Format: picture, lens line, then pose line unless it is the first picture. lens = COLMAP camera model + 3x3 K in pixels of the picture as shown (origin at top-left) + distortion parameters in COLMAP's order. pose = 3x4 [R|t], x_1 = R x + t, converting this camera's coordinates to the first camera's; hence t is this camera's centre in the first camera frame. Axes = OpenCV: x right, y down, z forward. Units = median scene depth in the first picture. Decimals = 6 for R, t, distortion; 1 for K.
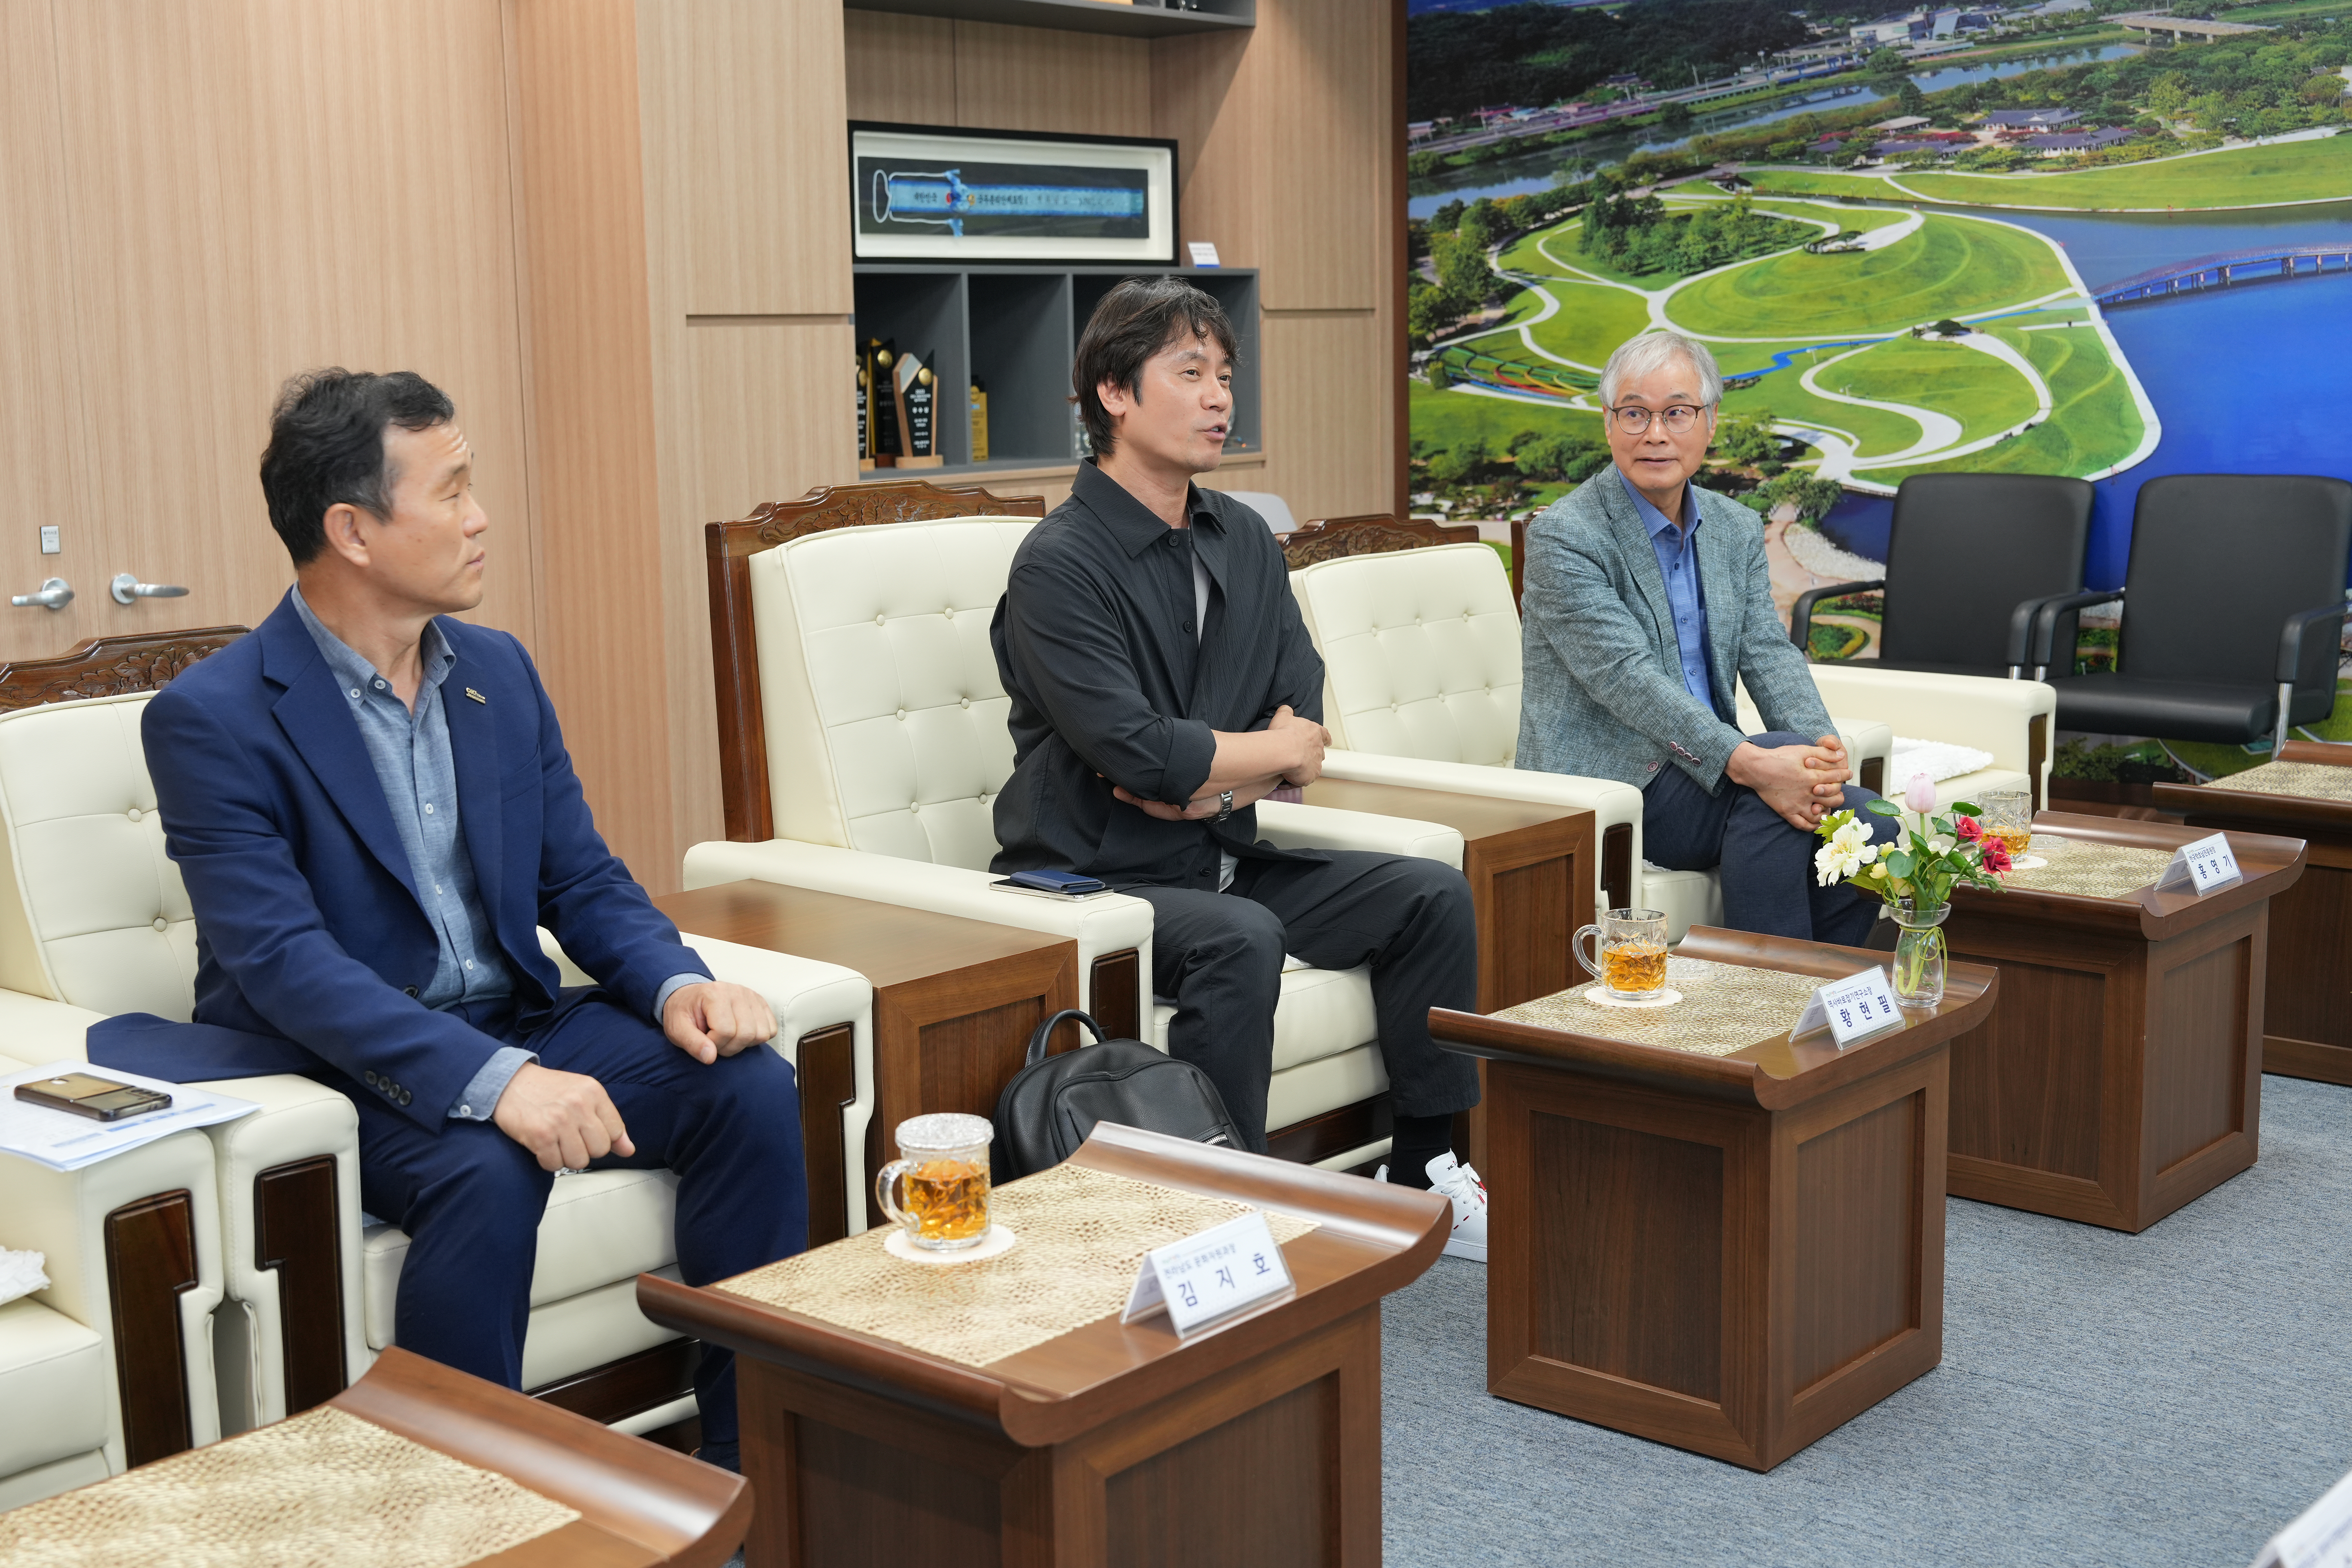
lens RADIAL K [[2820.5, 0, 1176.0], [0, 2820.5, 784.0], [0, 0, 1]] dist [0.003138, 0.004344]
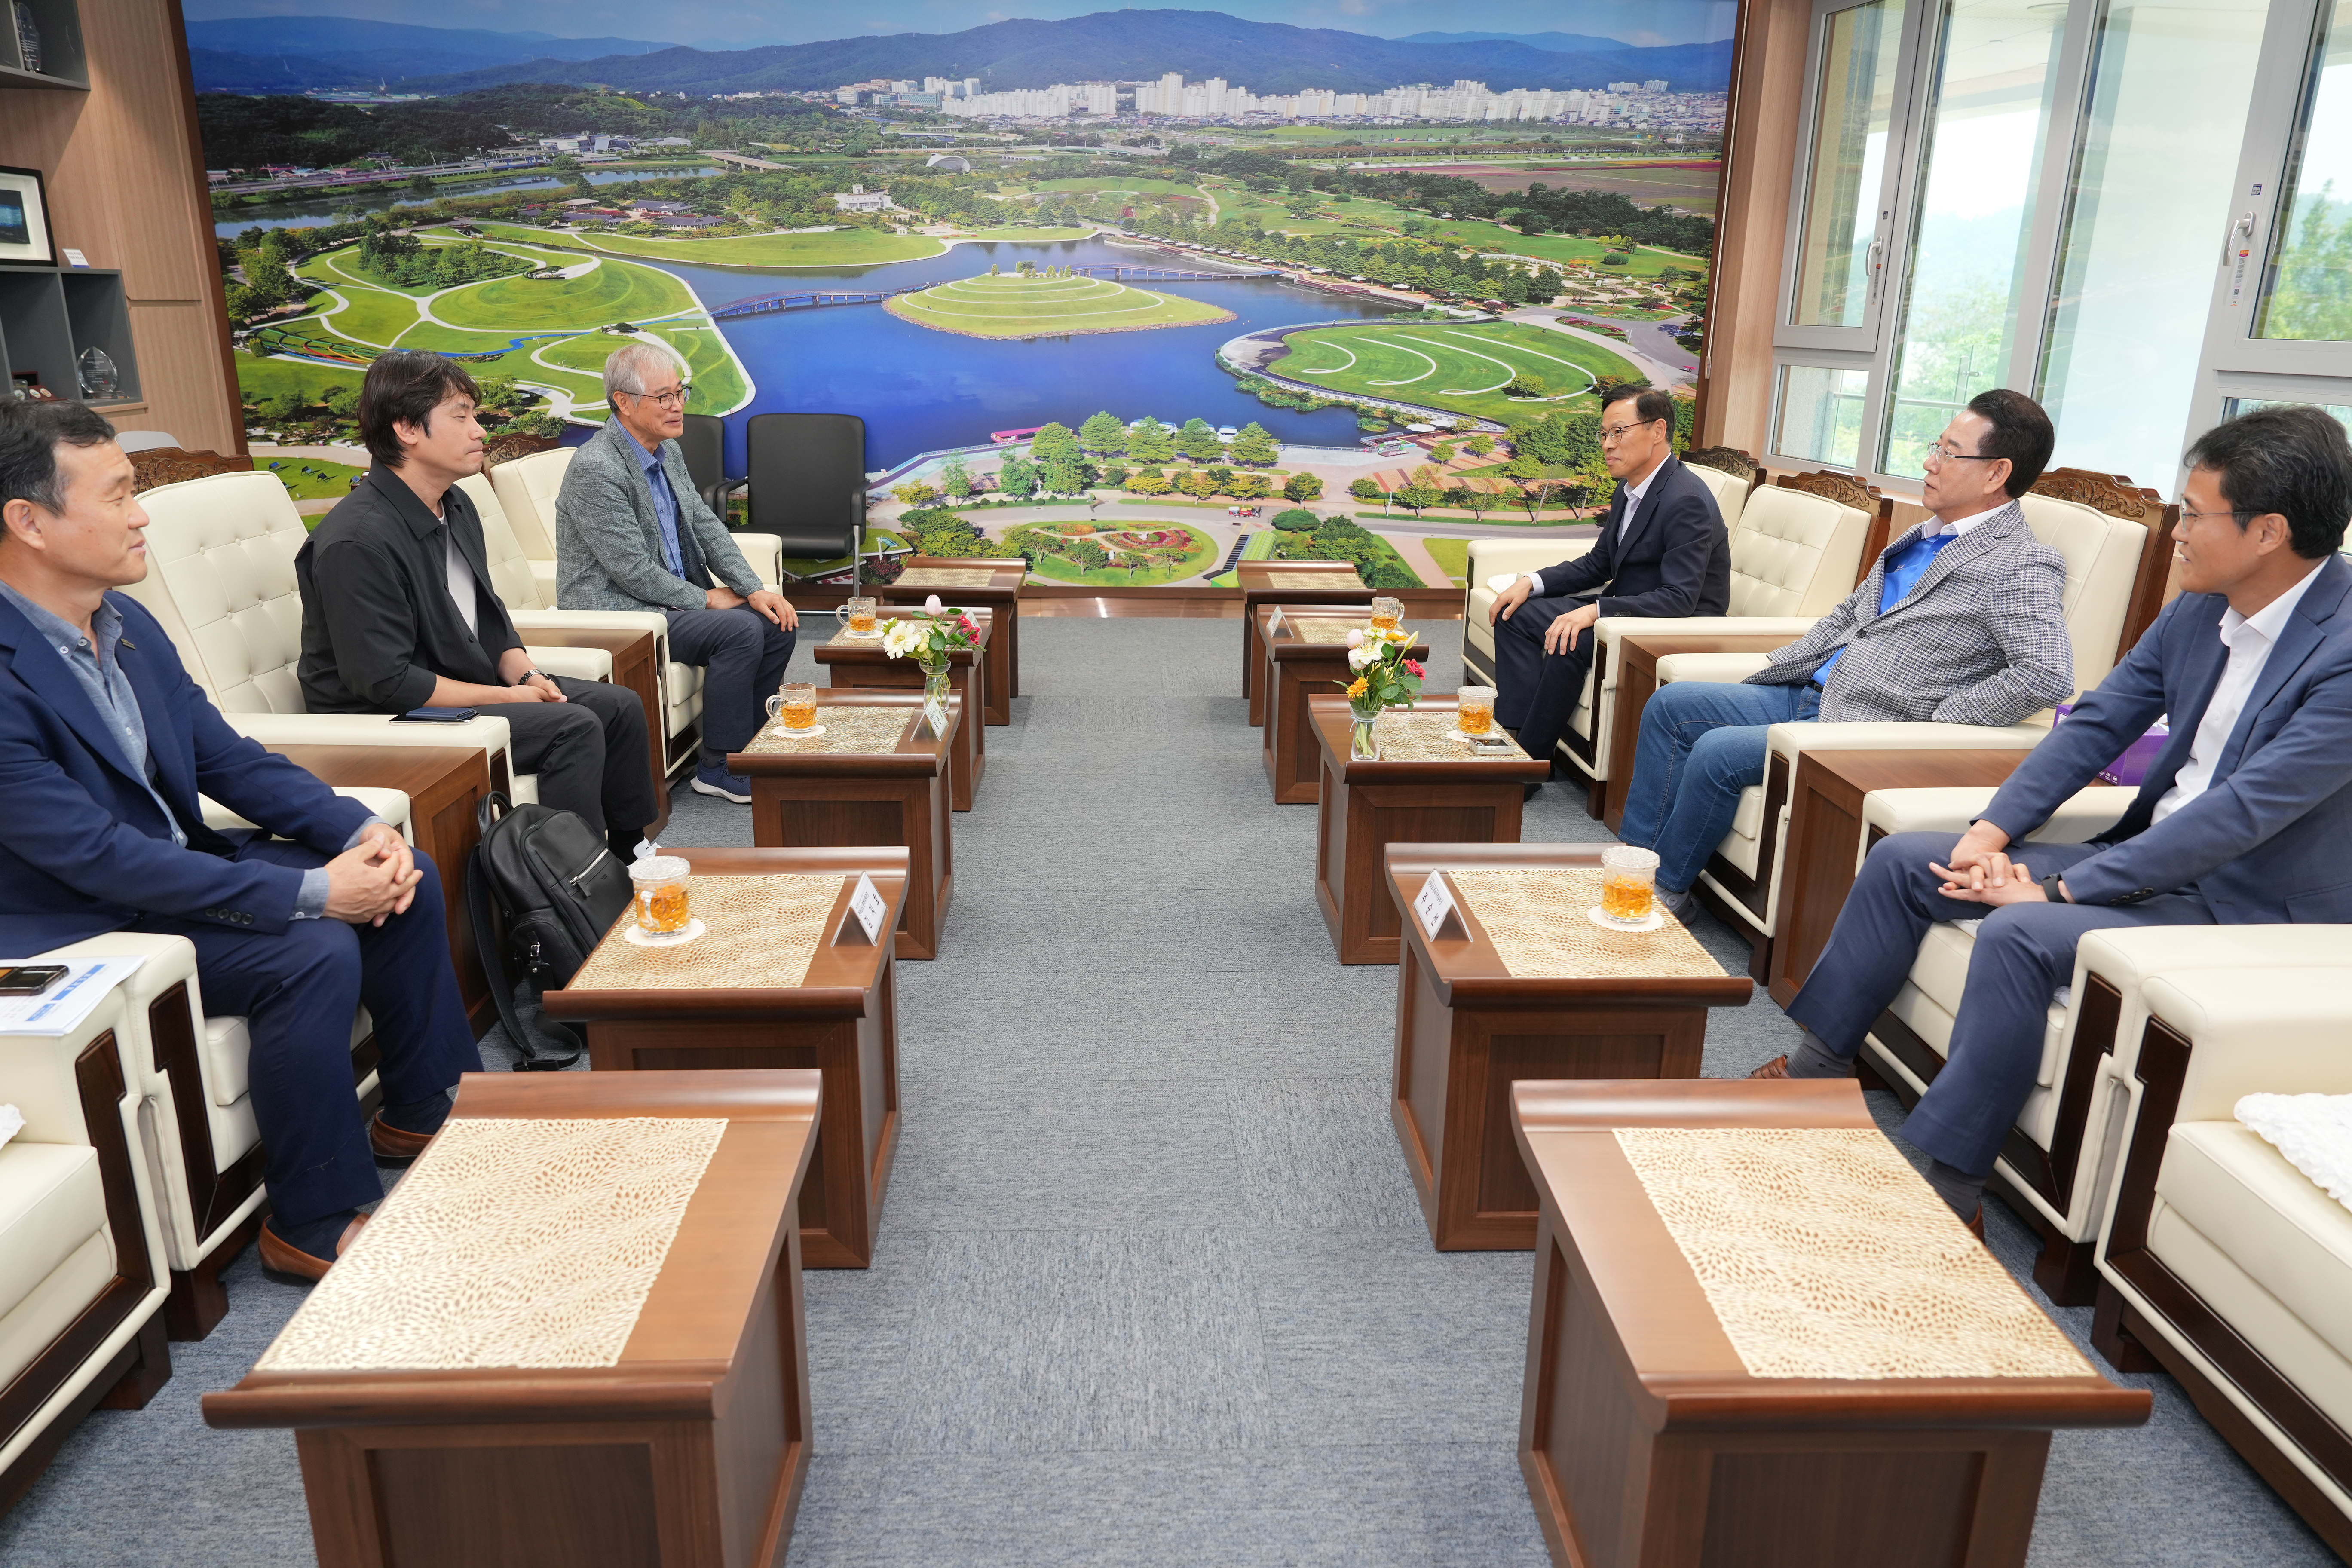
lens RADIAL K [[1589.4, 0, 1176.0], [0, 1589.4, 784.0], [0, 0, 1]] dist [-0.001358, 0.003509]
pose [[0.723339, -0.169672, 0.669322, -0.174800], [0.076852, 0.983099, 0.166160, -0.021561], [-0.686203, -0.068752, 0.724154, 0.040387]]
